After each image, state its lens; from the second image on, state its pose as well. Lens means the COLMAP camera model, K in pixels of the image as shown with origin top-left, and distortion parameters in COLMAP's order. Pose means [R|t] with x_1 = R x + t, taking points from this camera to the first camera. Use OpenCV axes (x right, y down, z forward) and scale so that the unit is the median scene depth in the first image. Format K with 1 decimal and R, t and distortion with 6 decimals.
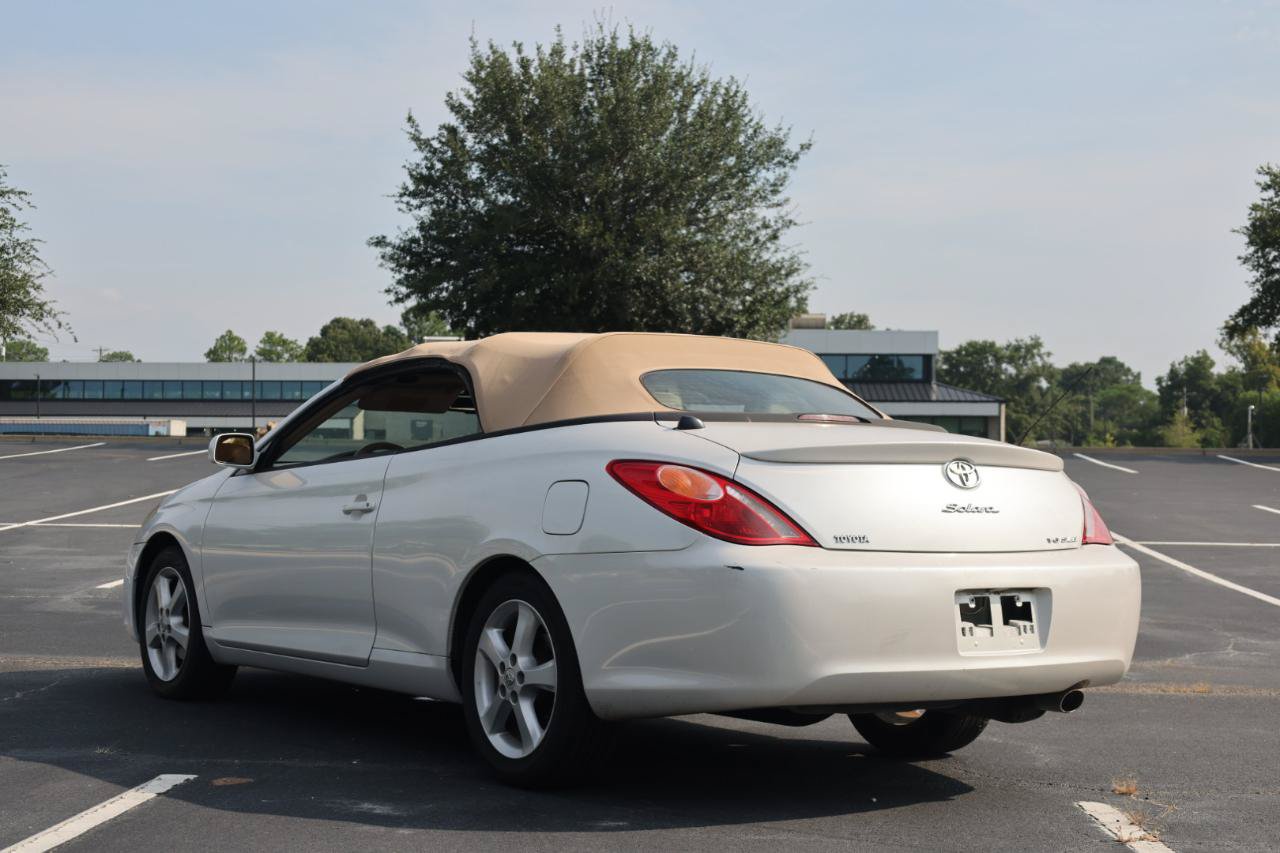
lens RADIAL K [[2027.8, 0, 684.4], [0, 2027.8, 424.9], [0, 0, 1]] dist [0.096287, 0.072240]
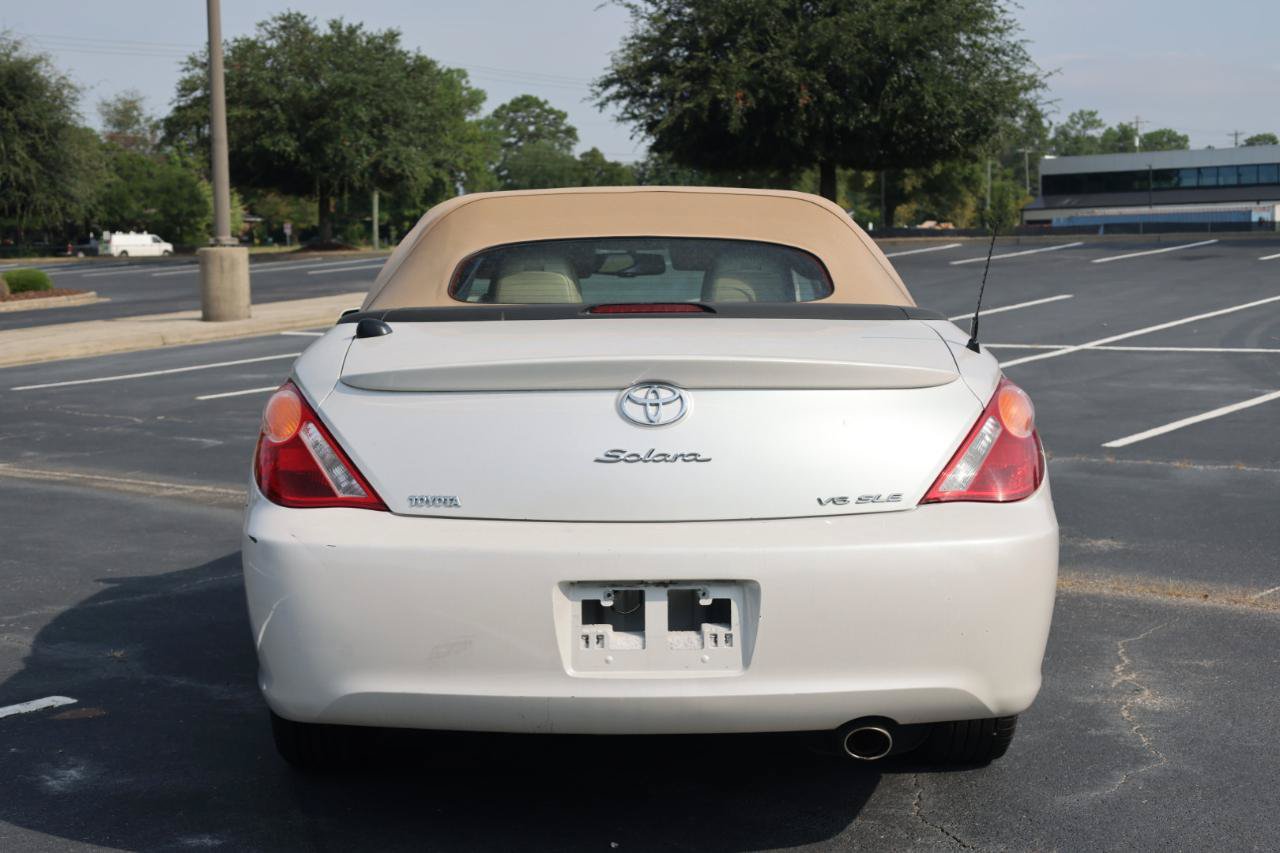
lens RADIAL K [[1970.7, 0, 643.1], [0, 1970.7, 407.8], [0, 0, 1]] dist [0.025084, -0.049941]
pose [[0.808598, 0.023323, -0.587900, 0.105554], [0.038031, 0.995053, 0.091782, -0.007103], [0.587132, -0.096573, 0.803710, 0.095070]]
